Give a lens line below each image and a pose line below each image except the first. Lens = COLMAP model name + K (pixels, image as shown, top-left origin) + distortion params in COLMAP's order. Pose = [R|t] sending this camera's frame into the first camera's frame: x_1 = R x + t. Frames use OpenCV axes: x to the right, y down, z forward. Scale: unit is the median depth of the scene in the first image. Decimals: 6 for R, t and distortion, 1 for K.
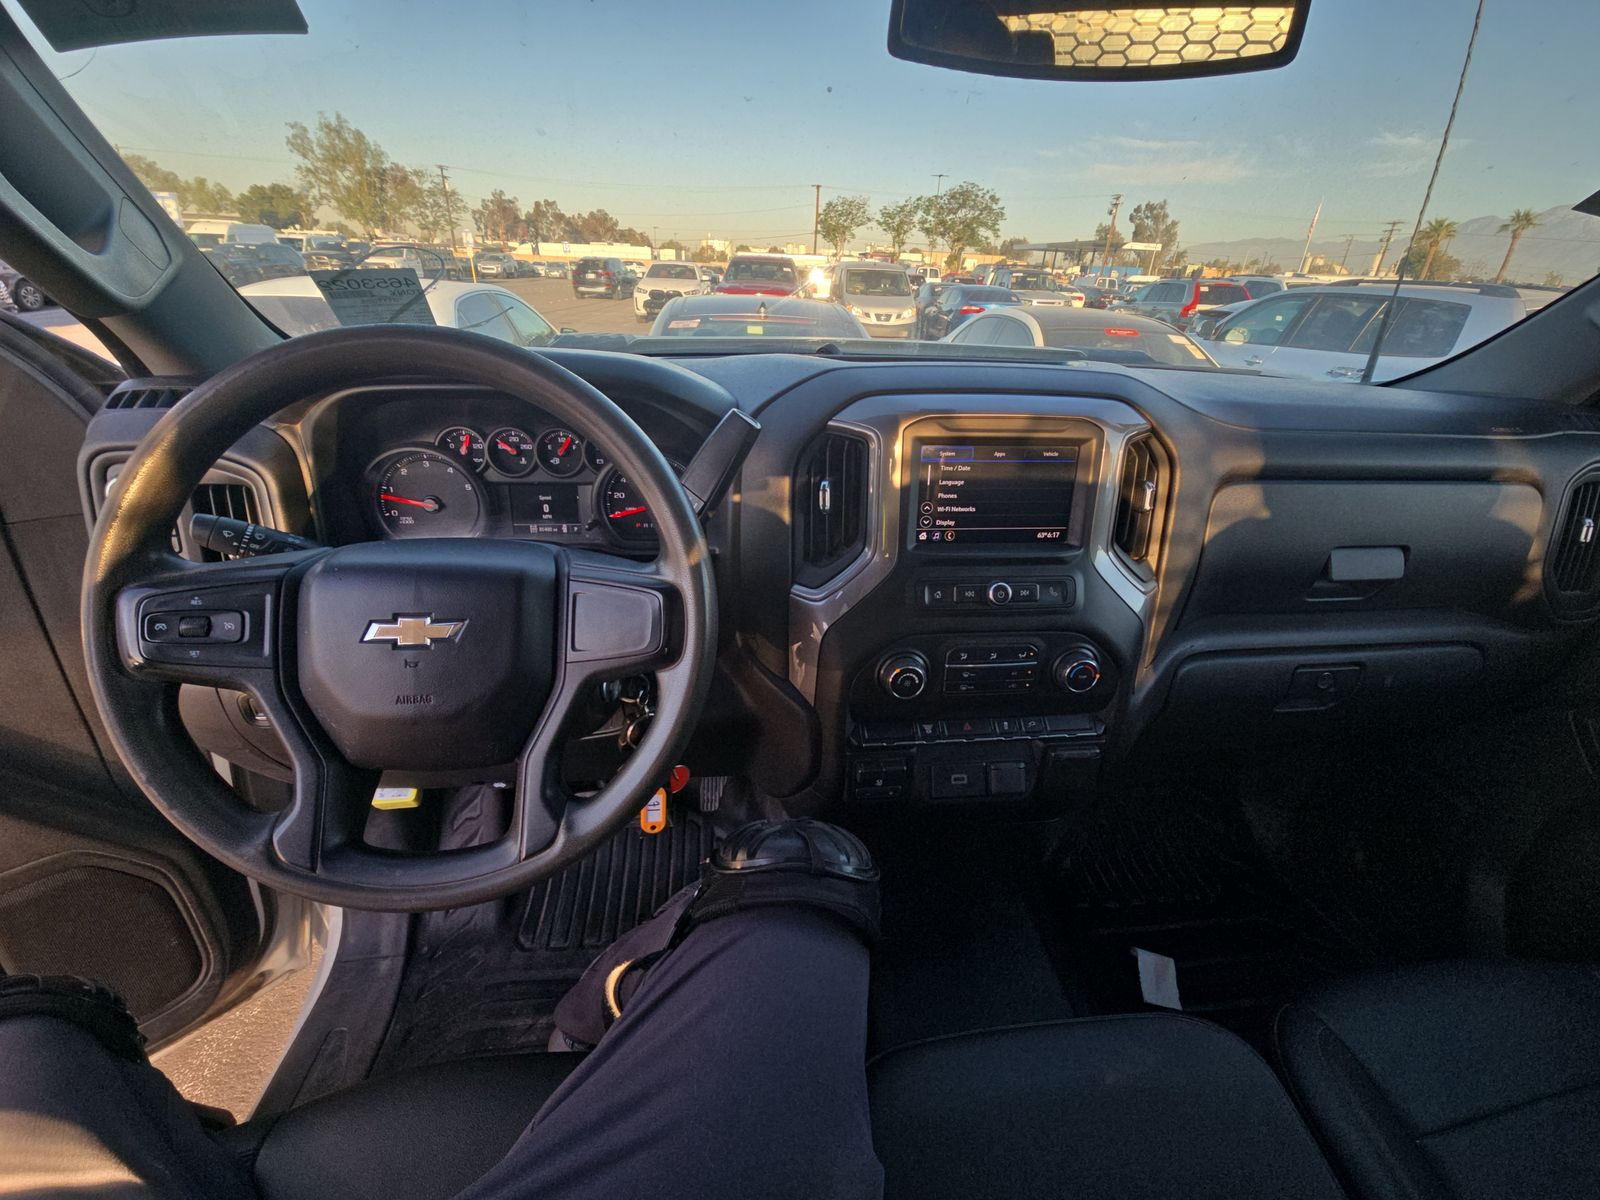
lens RADIAL K [[647.2, 0, 818.8], [0, 647.2, 601.9], [0, 0, 1]] dist [0.006923, -0.008121]
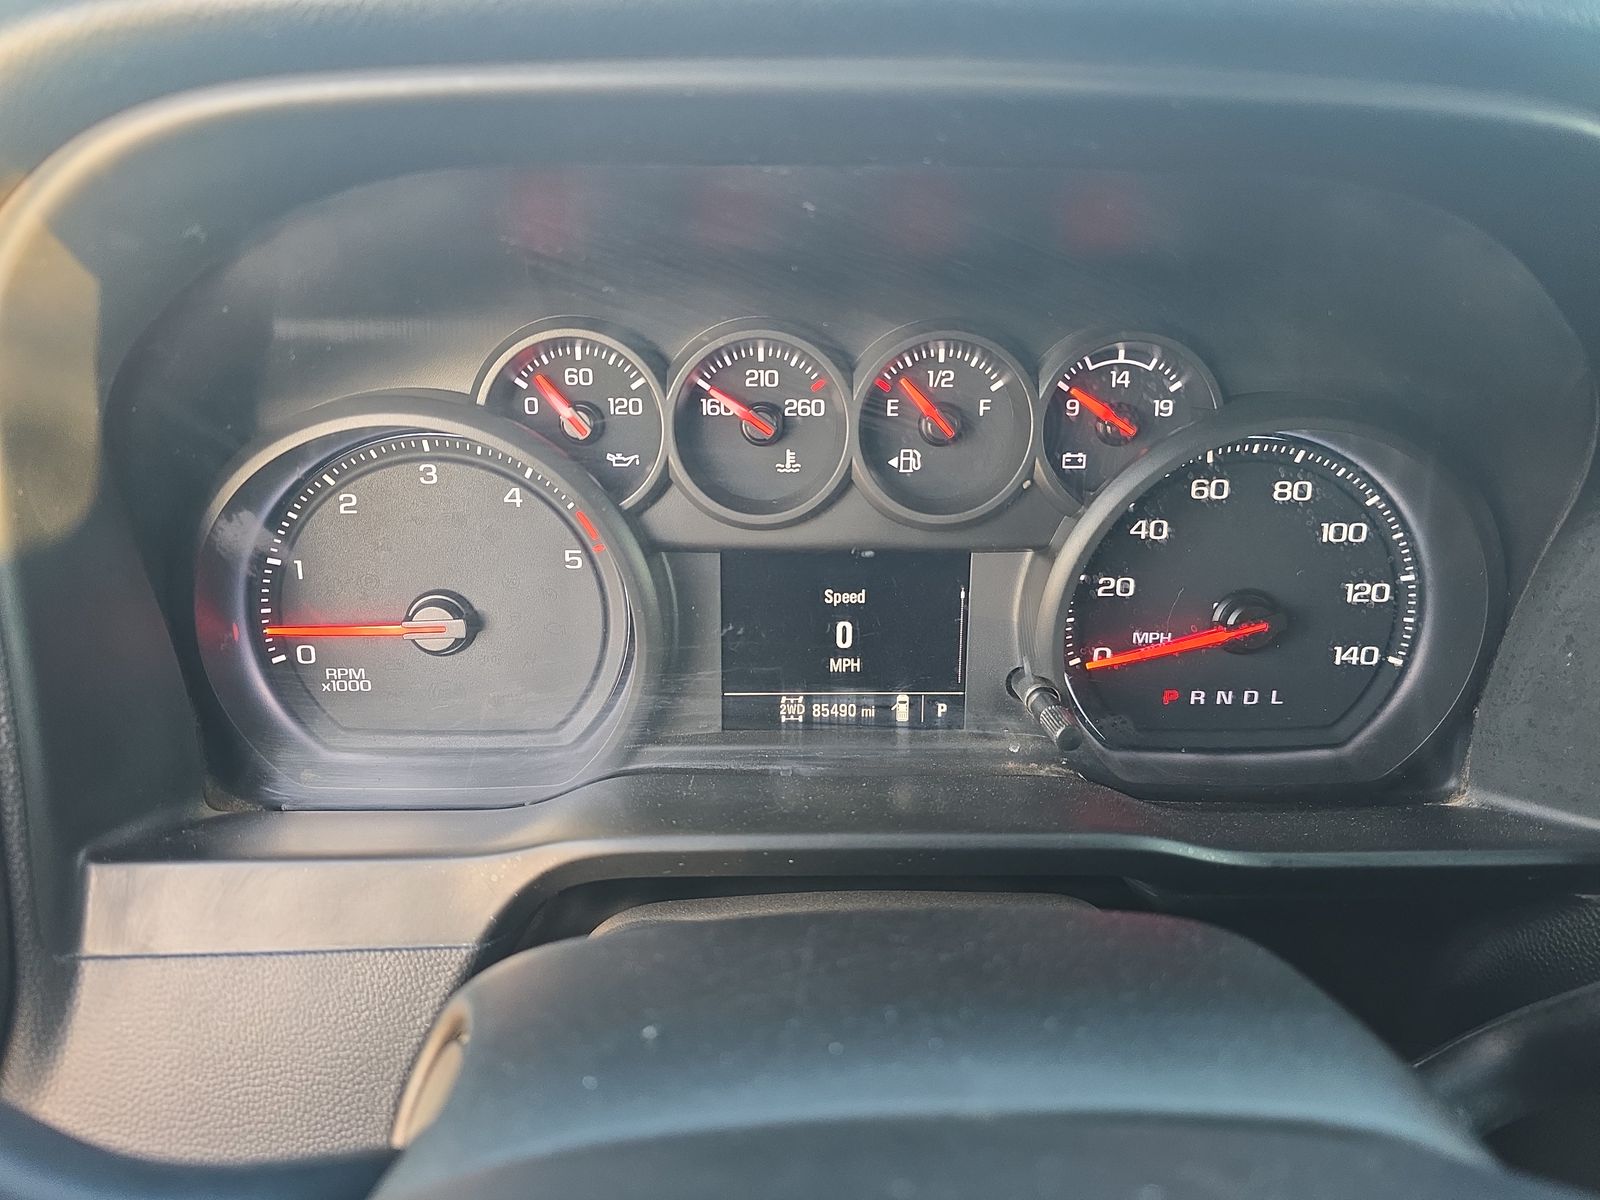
lens RADIAL K [[1087.6, 0, 800.0], [0, 1087.6, 600.0], [0, 0, 1]] dist [0.033501, -0.092100]
pose [[0.995349, 0.010000, -0.095816, -0.414454], [-0.014662, 0.998736, -0.048074, -0.143159], [0.095214, 0.049255, 0.994238, 0.578503]]
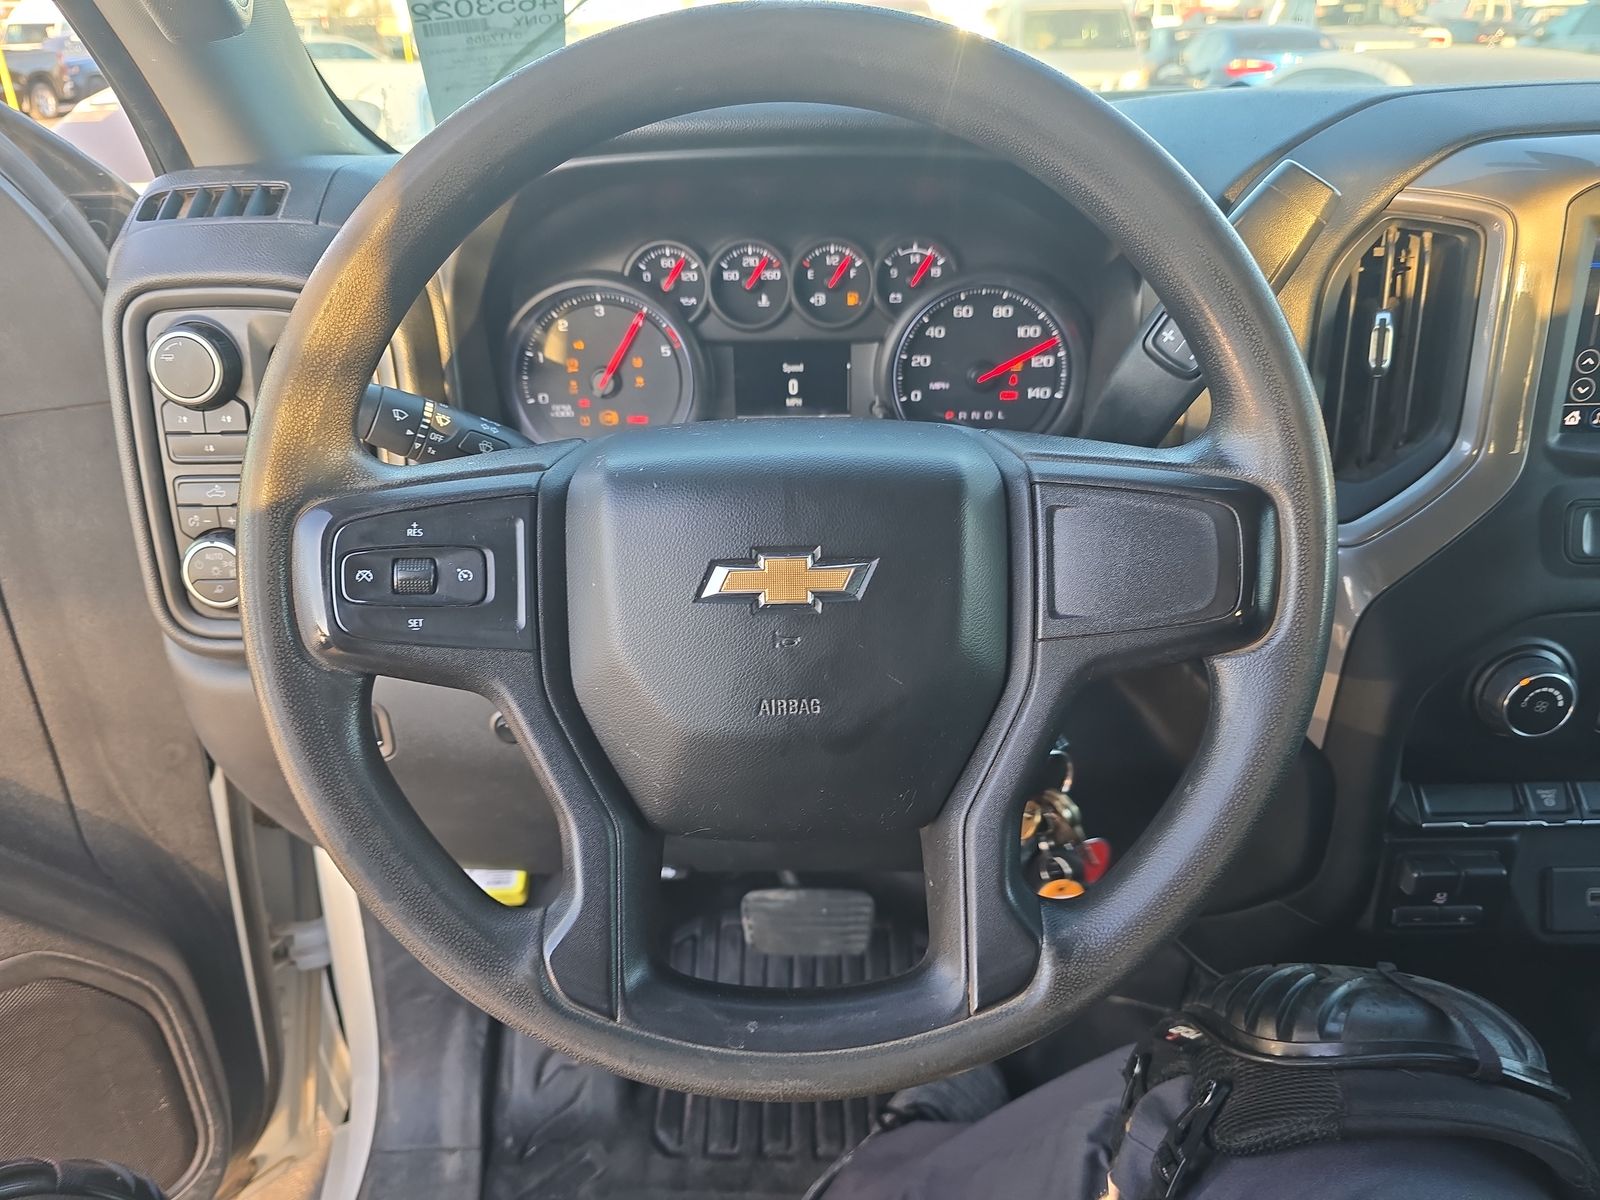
lens RADIAL K [[1078.0, 0, 800.0], [0, 1078.0, 600.0], [0, 0, 1]] dist [0.051491, -0.079761]
pose [[0.990677, 0.006356, -0.136082, -0.298821], [-0.004481, 0.999891, 0.014085, 0.029685], [0.136157, -0.013344, 0.990597, 0.068924]]
